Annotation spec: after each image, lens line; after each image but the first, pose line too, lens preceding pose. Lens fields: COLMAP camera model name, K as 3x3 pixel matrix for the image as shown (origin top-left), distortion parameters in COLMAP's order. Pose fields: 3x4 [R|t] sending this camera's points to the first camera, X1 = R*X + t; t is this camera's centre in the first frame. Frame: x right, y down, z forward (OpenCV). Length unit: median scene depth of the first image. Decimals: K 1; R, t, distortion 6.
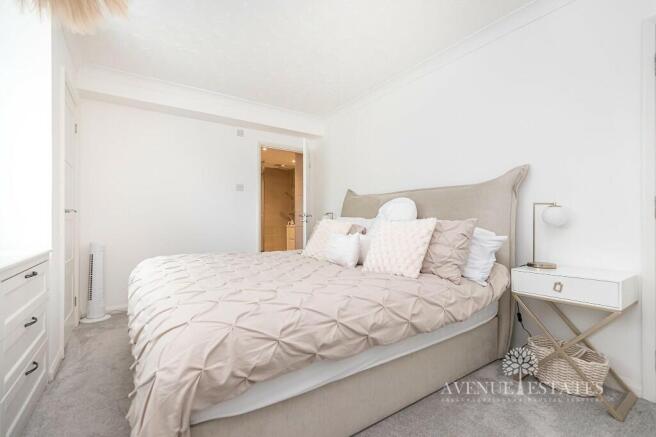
lens RADIAL K [[299.2, 0, 327.3], [0, 299.2, 218.8], [0, 0, 1]] dist [0.021617, 0.000826]
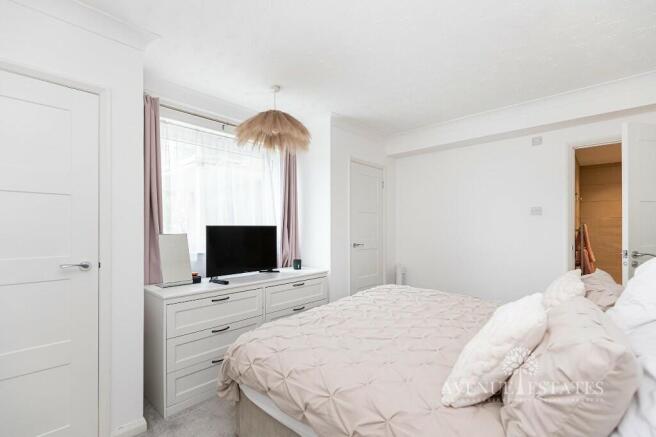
lens RADIAL K [[299.2, 0, 319.1], [0, 299.2, 228.3], [0, 0, 1]] dist [0.021617, 0.000826]
pose [[0.221044, -0.002090, -0.975262, 0.992681], [0.013579, 0.999907, 0.000935, -0.187482], [0.975169, -0.013450, 0.221052, 0.750011]]
